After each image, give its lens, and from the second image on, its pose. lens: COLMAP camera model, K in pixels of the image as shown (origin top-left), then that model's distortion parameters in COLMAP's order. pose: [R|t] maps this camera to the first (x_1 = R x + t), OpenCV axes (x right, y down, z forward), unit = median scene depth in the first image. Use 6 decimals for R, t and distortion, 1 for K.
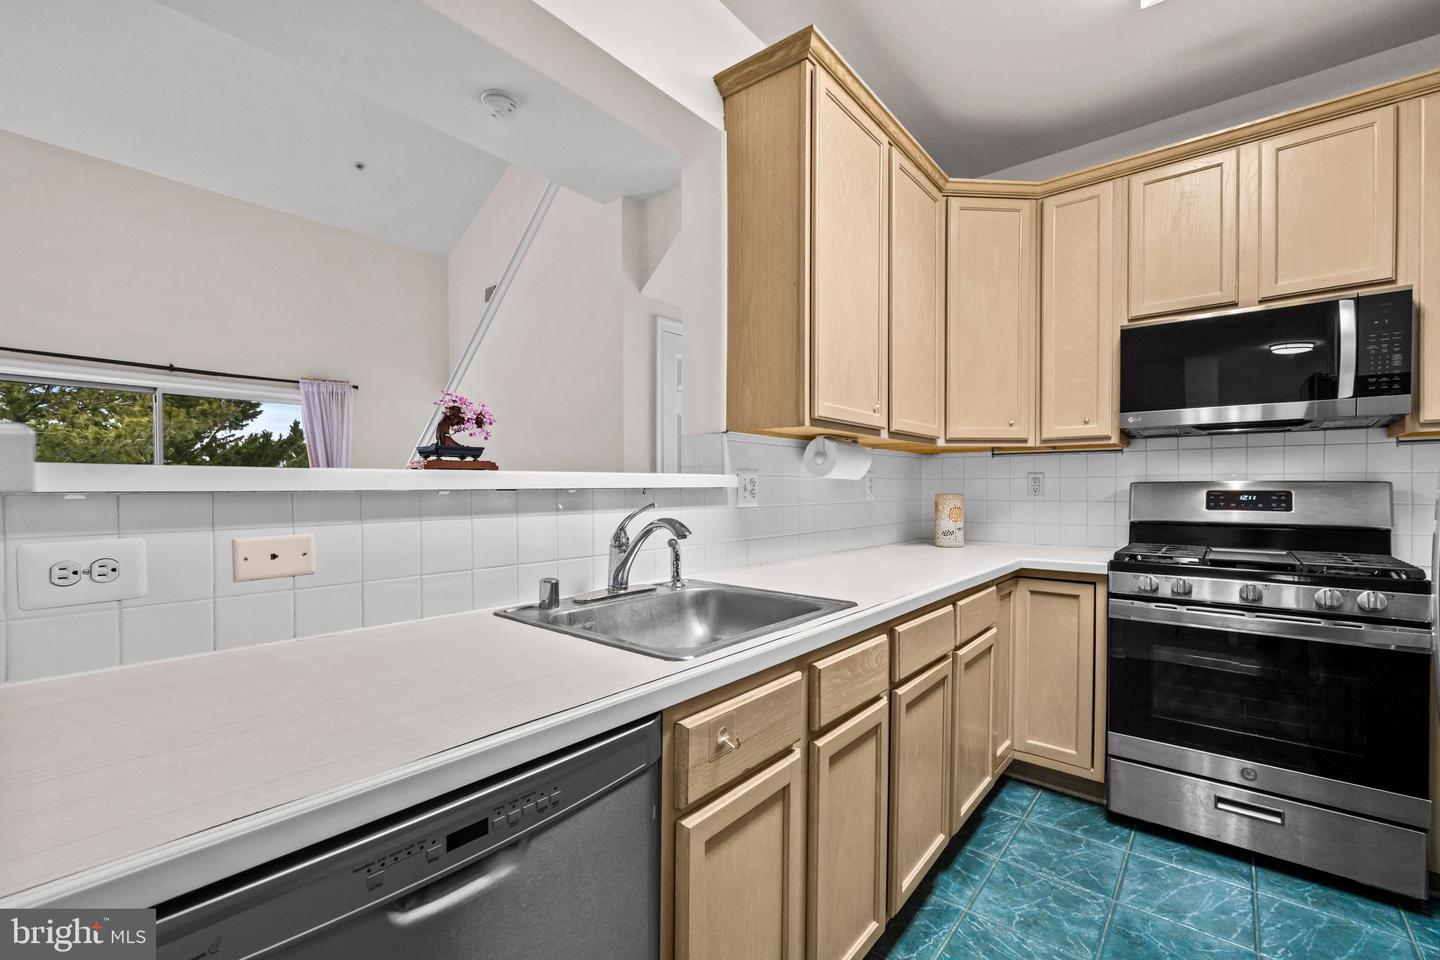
lens RADIAL K [[627.7, 0, 721.3], [0, 627.7, 489.0], [0, 0, 1]] dist [0.002403, -0.000616]
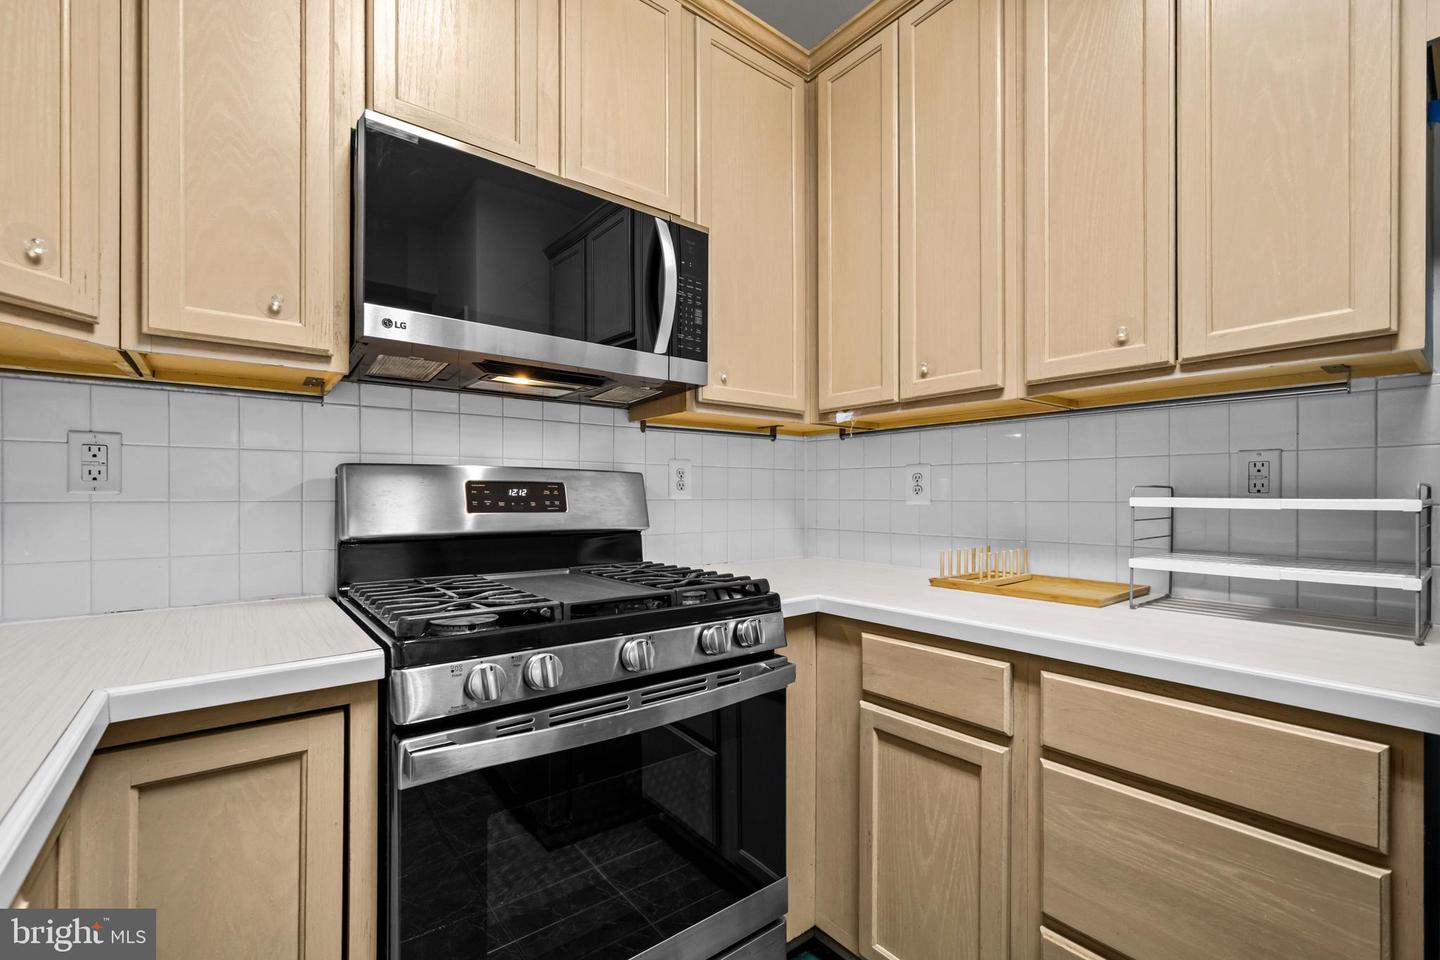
lens RADIAL K [[627.7, 0, 724.5], [0, 627.7, 495.6], [0, 0, 1]] dist [0.002403, -0.000616]
pose [[0.229955, 0.004104, 0.973193, 0.259489], [0.000433, 0.999991, -0.004320, 0.020323], [-0.973201, 0.001414, 0.229951, 0.655730]]
